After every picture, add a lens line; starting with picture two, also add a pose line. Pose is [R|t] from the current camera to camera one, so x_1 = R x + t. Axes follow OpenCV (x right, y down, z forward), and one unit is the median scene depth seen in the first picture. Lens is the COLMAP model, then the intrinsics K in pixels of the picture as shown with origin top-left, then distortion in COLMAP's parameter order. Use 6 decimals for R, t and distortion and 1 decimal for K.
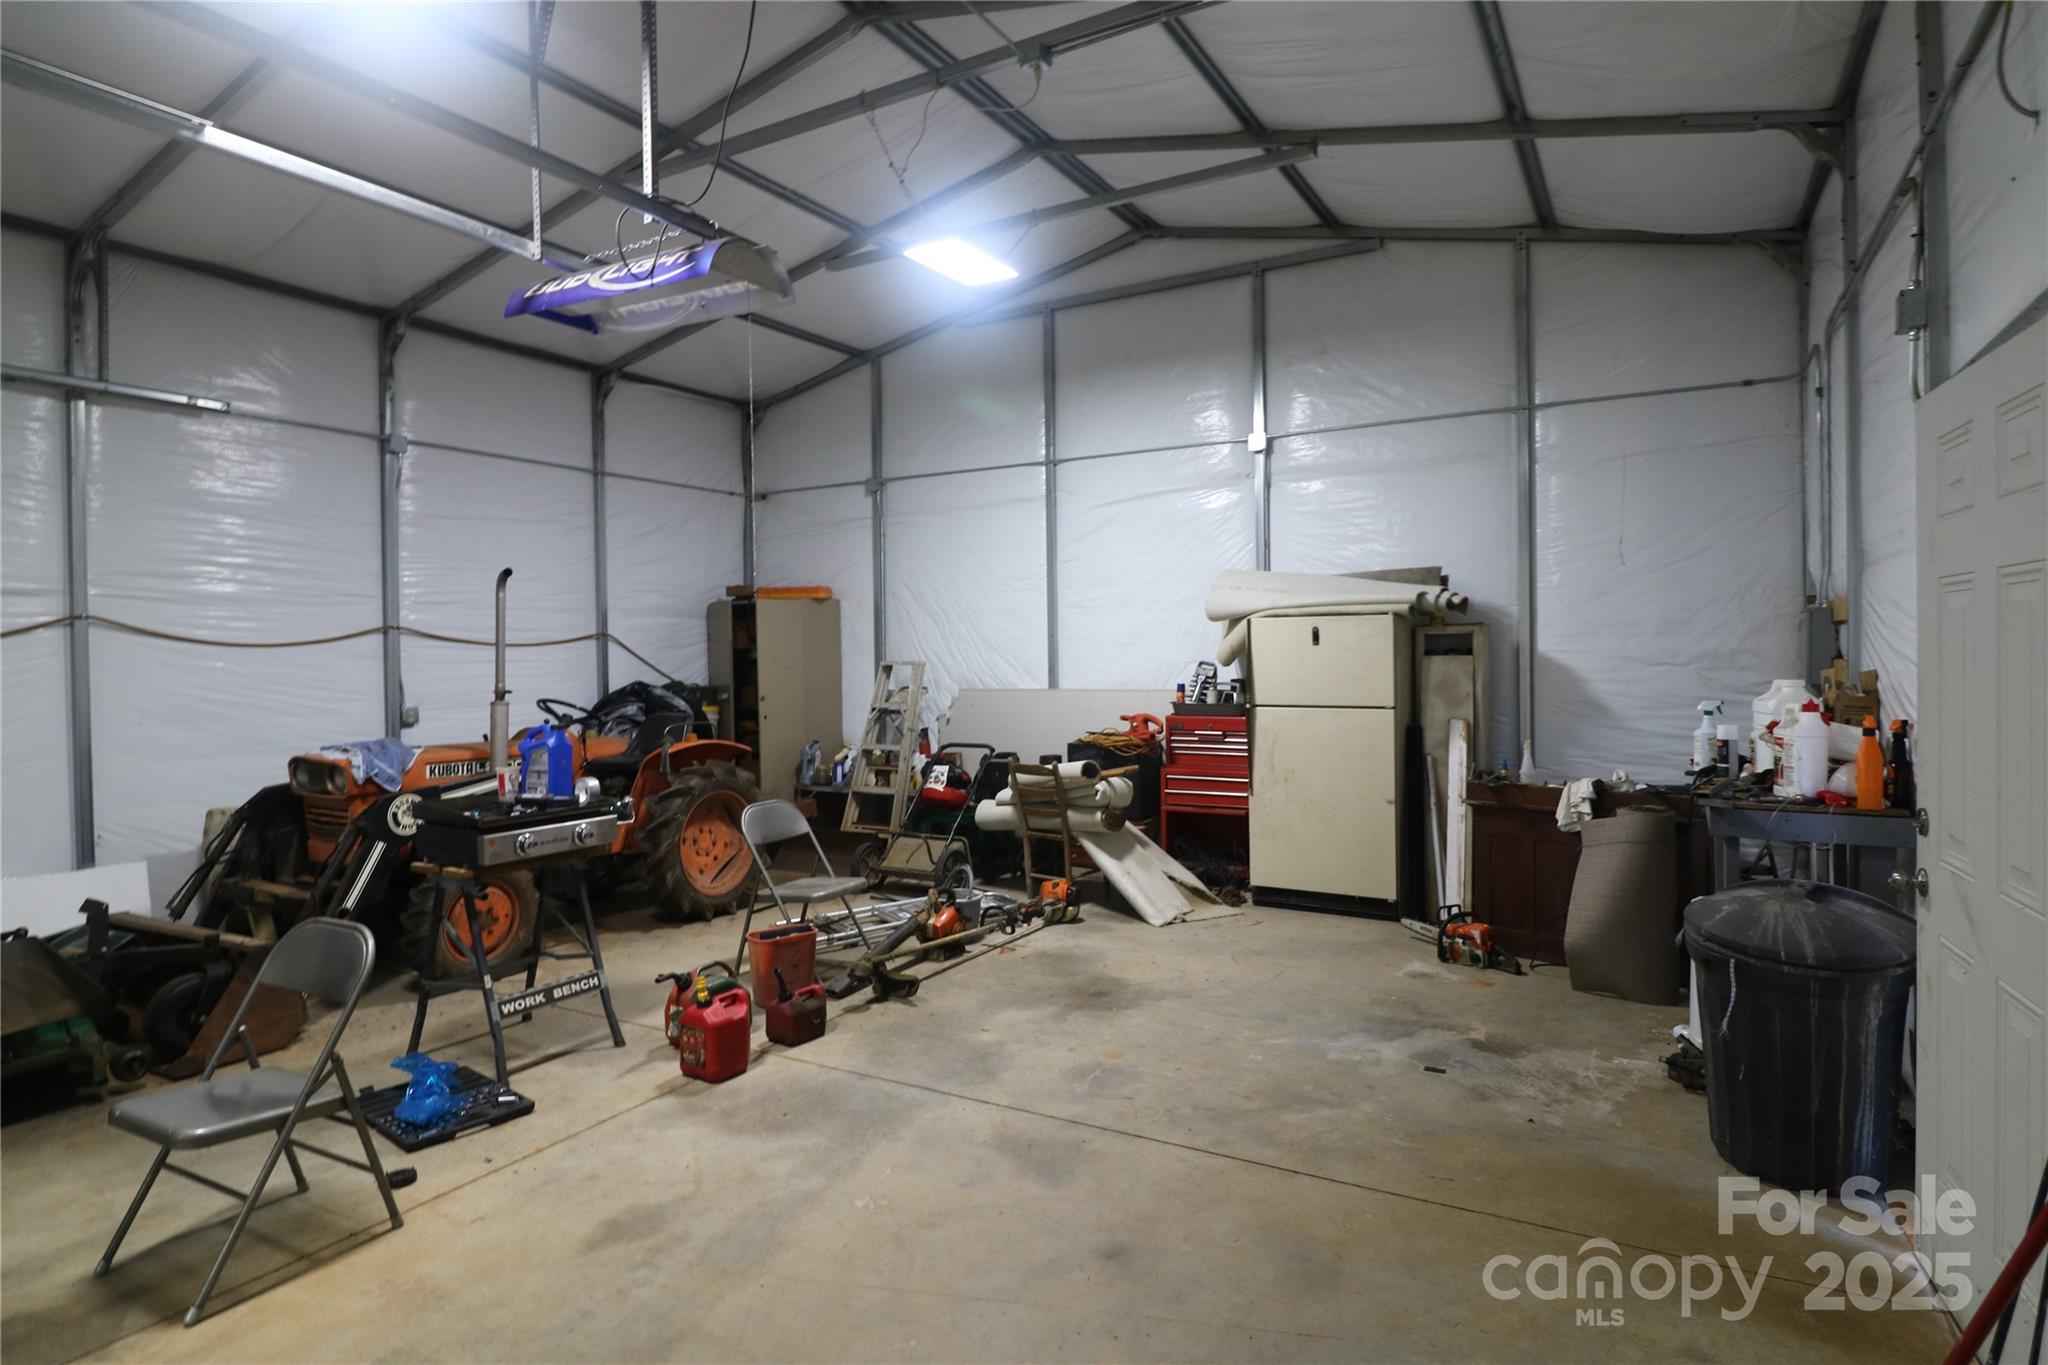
lens RADIAL K [[1108.2, 0, 1022.4], [0, 1108.2, 666.7], [0, 0, 1]] dist [0.004853, -0.012065]
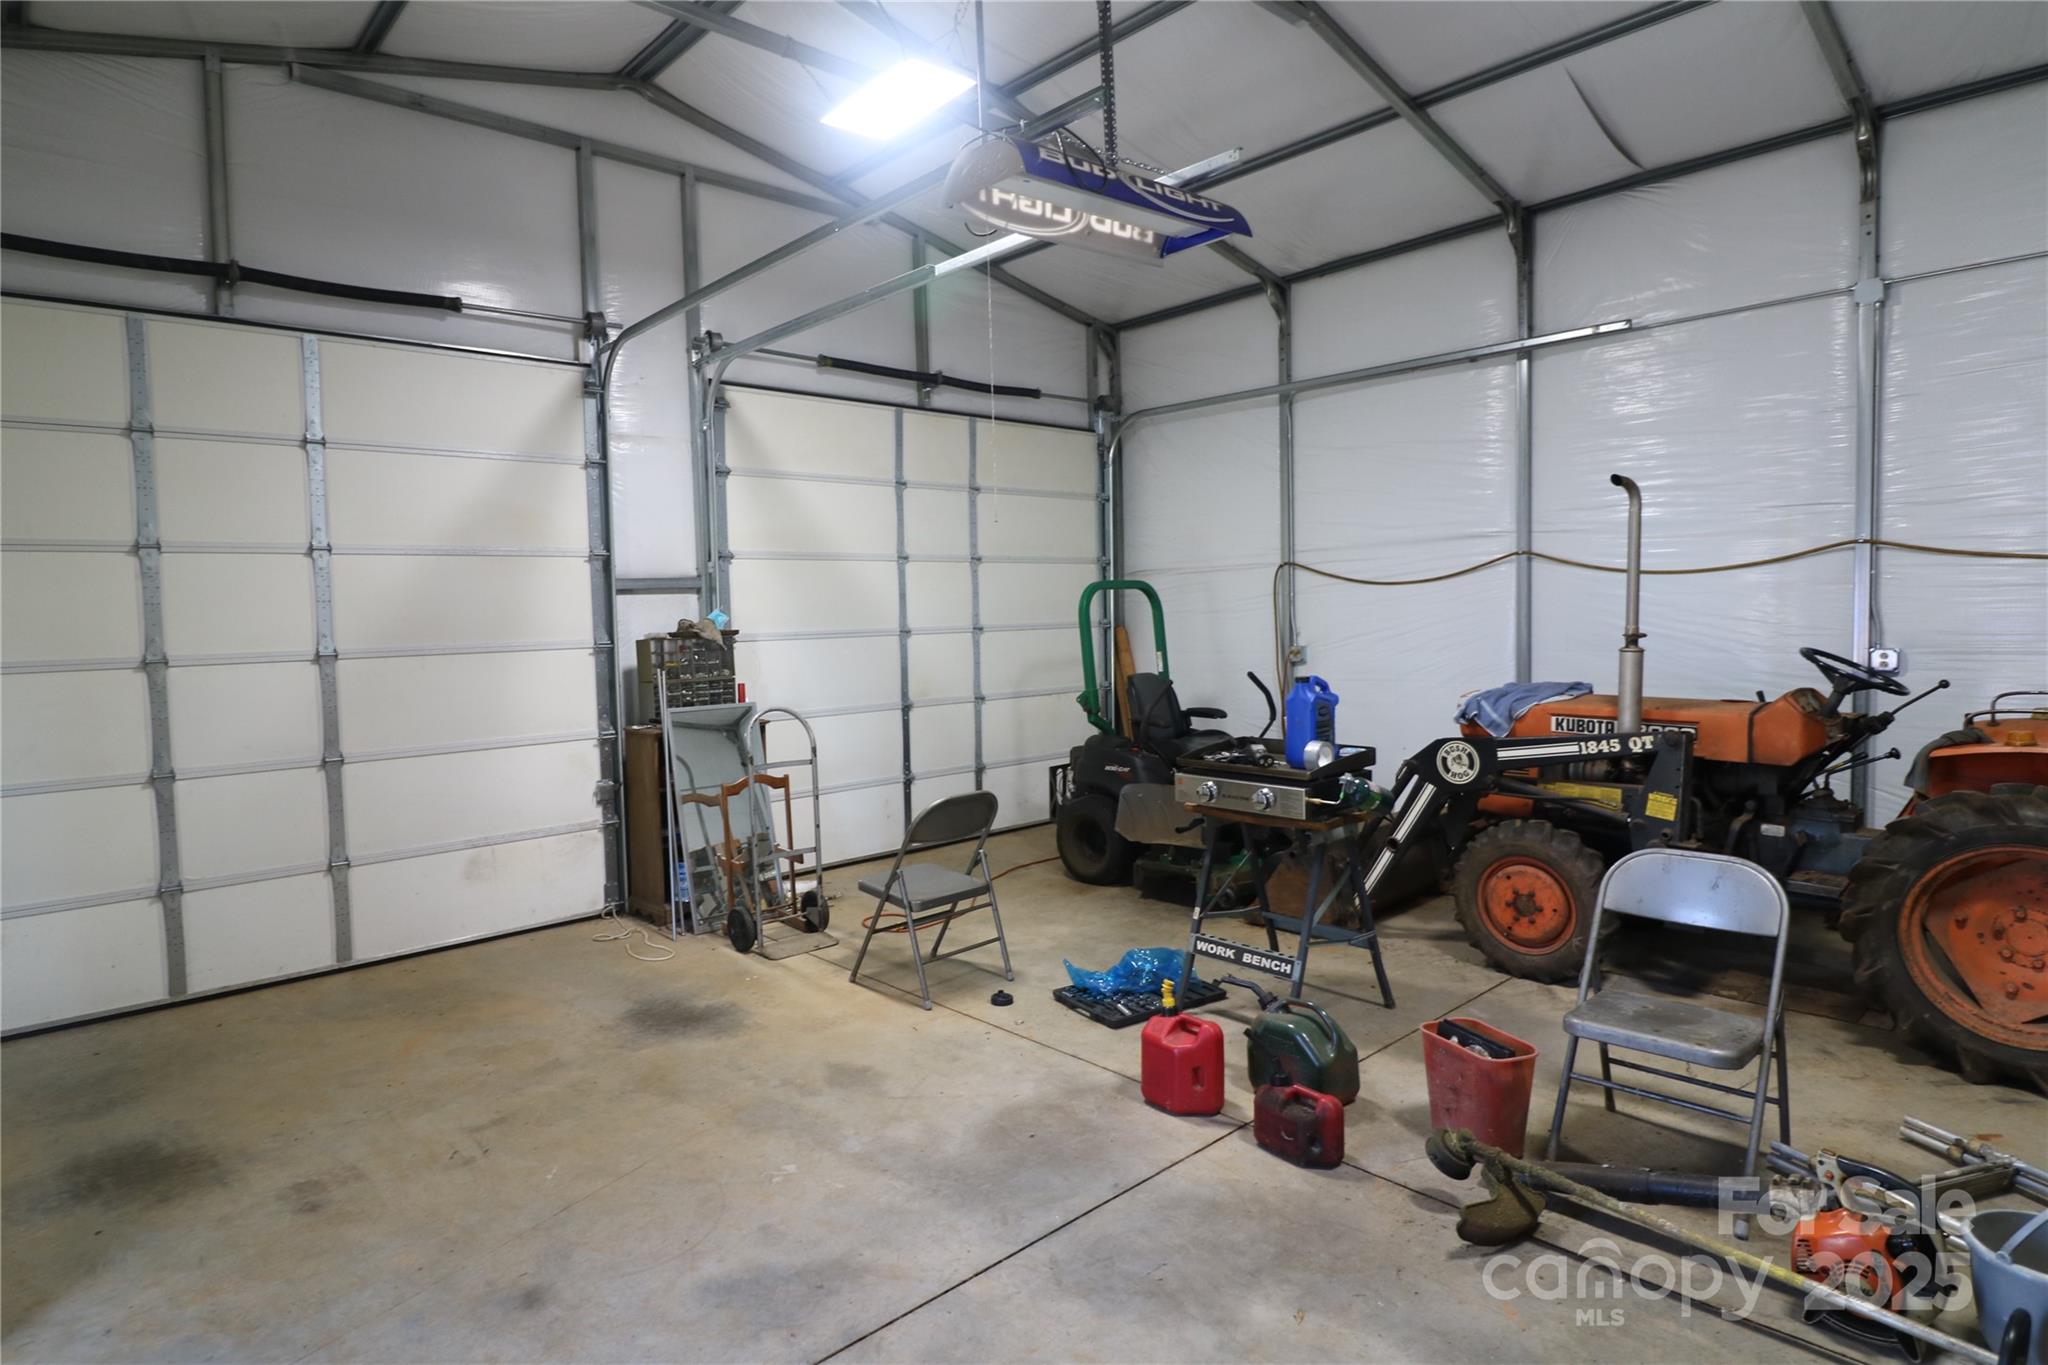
lens RADIAL K [[1108.2, 0, 1022.4], [0, 1108.2, 666.7], [0, 0, 1]] dist [0.004853, -0.012065]
pose [[-0.295326, 0.074454, -0.952491, 0.498614], [0.020817, 0.997224, 0.071496, -0.024806], [0.955170, 0.001287, -0.296056, 1.047391]]
